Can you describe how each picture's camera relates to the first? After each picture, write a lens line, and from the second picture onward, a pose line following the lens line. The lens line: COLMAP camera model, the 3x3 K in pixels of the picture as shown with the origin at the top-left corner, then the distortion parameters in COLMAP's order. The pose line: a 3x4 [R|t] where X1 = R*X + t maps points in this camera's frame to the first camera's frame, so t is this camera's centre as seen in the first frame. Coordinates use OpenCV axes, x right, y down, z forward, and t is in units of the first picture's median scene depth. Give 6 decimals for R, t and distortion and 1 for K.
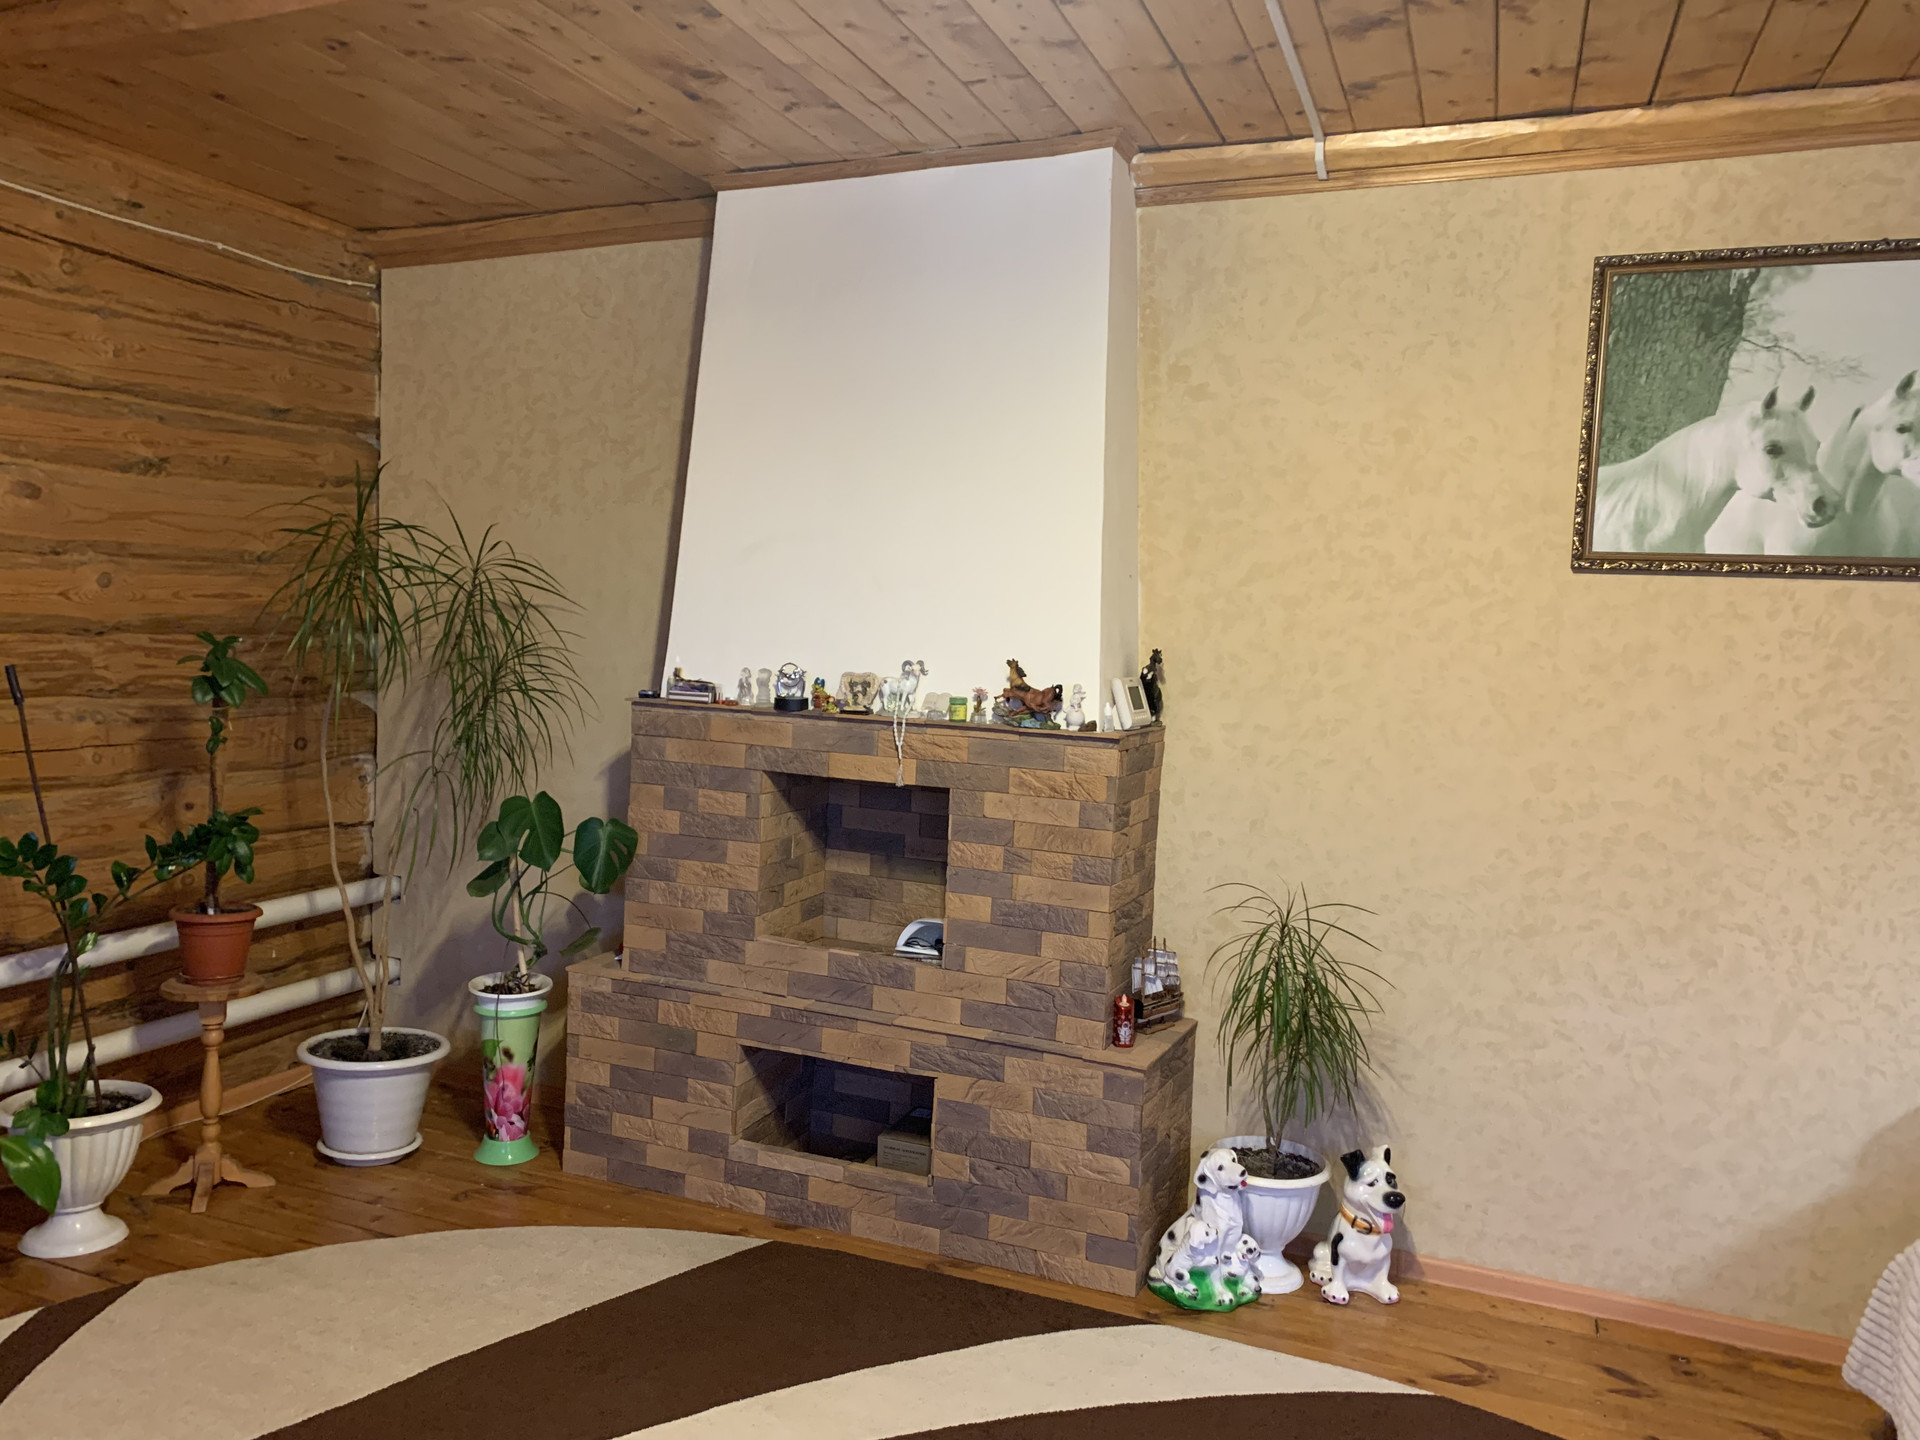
lens RADIAL K [[1445.1, 0, 959.2], [0, 1445.1, 726.3], [0, 0, 1]] dist [0.019654, -0.003374]
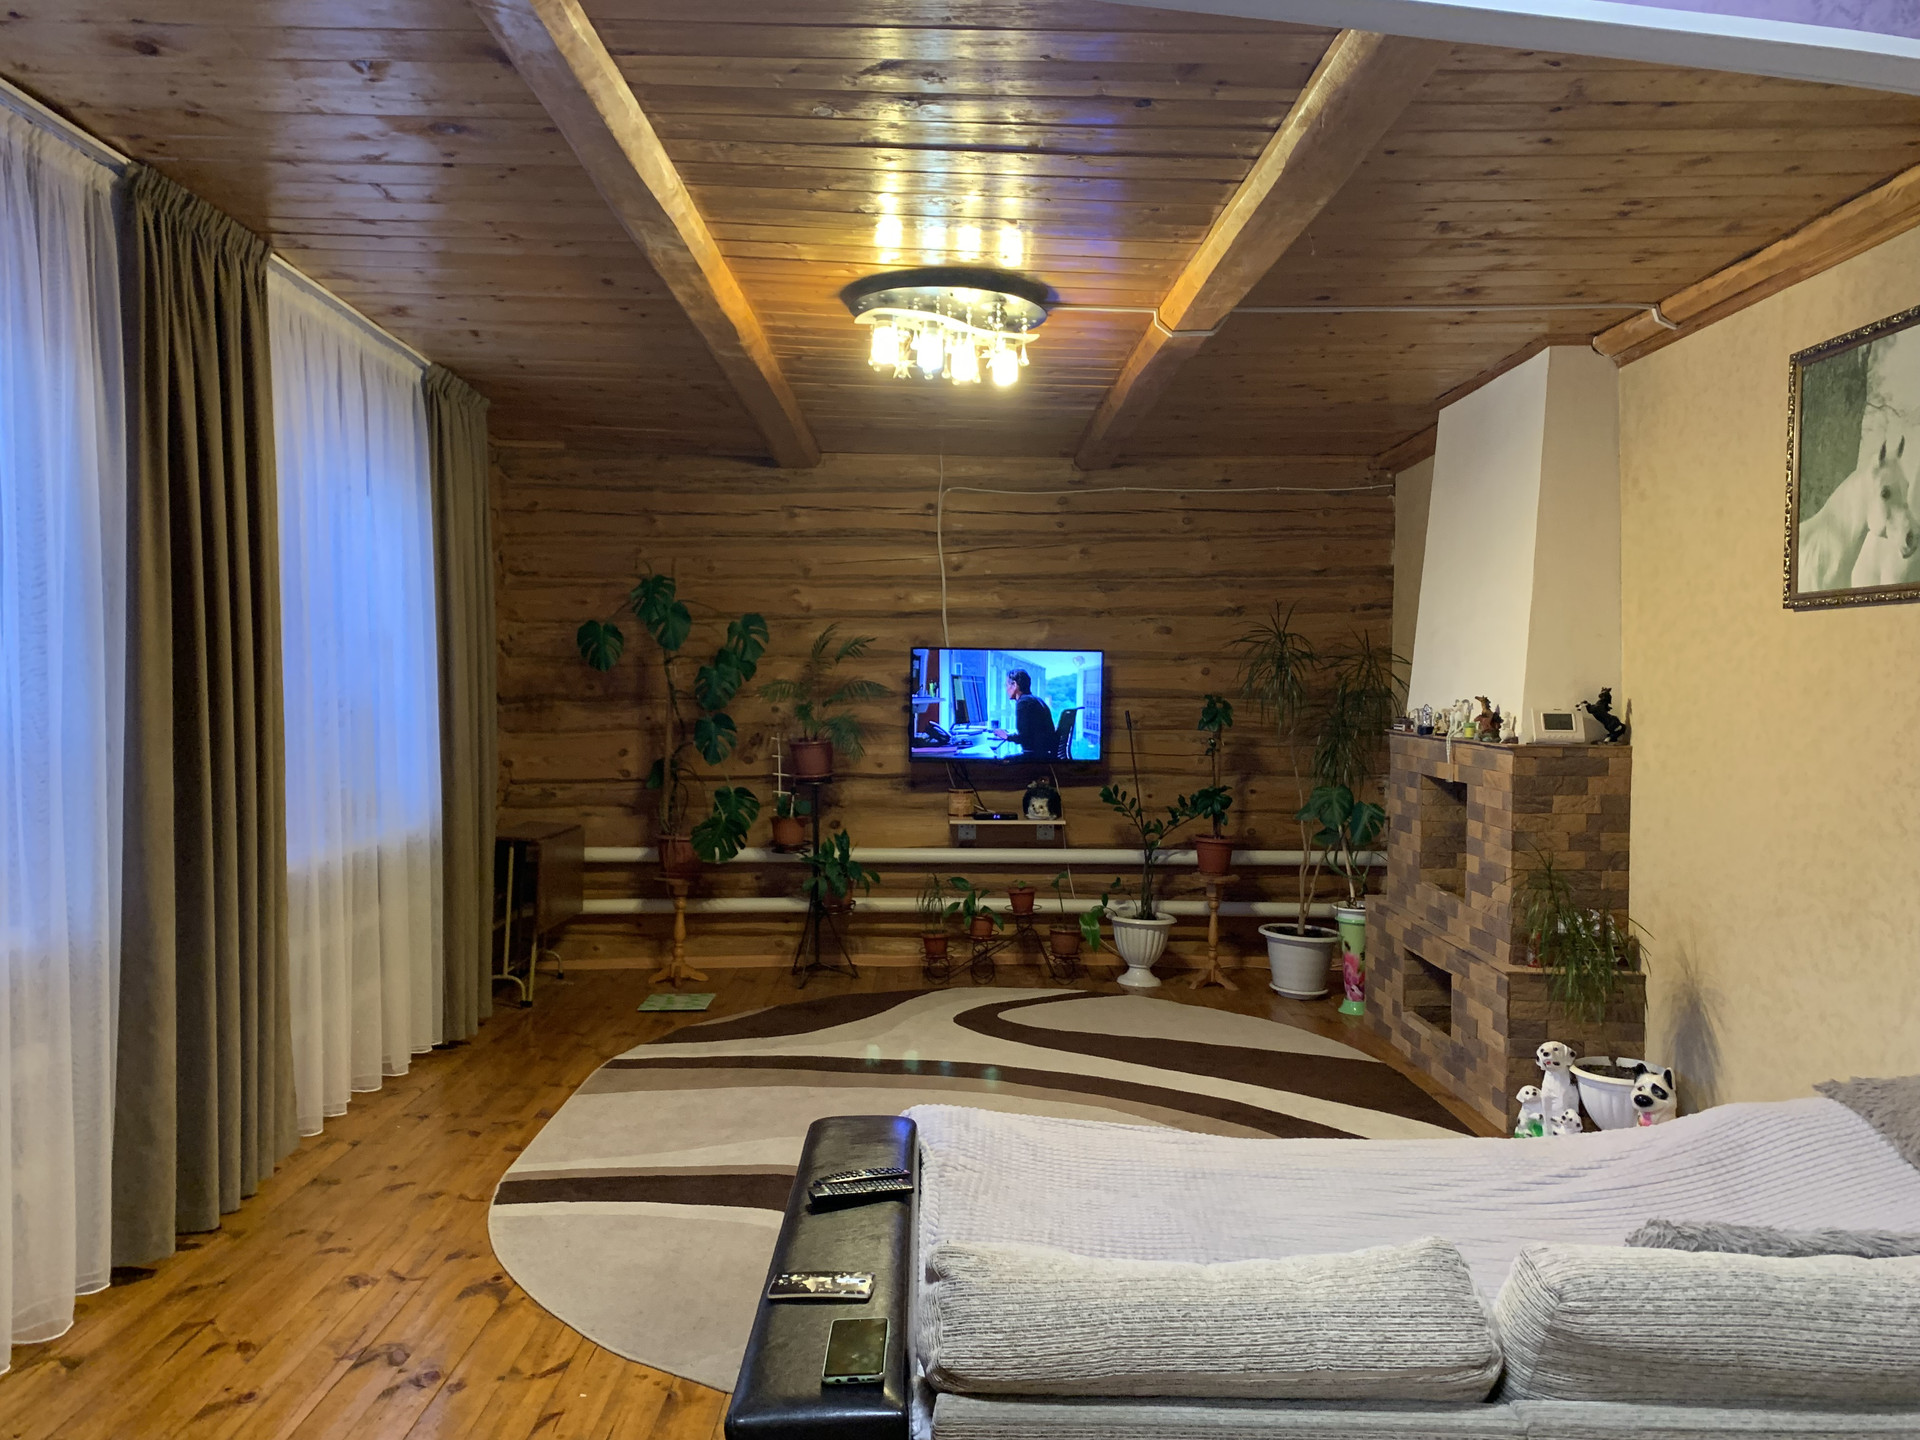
lens RADIAL K [[1445.1, 0, 962.3], [0, 1445.1, 720.5], [0, 0, 1]] dist [0.019654, -0.003374]
pose [[0.406895, -0.011621, -0.913401, 1.258696], [-0.057888, 0.997581, -0.038480, 0.071392], [0.911639, 0.068532, 0.405238, -0.111696]]
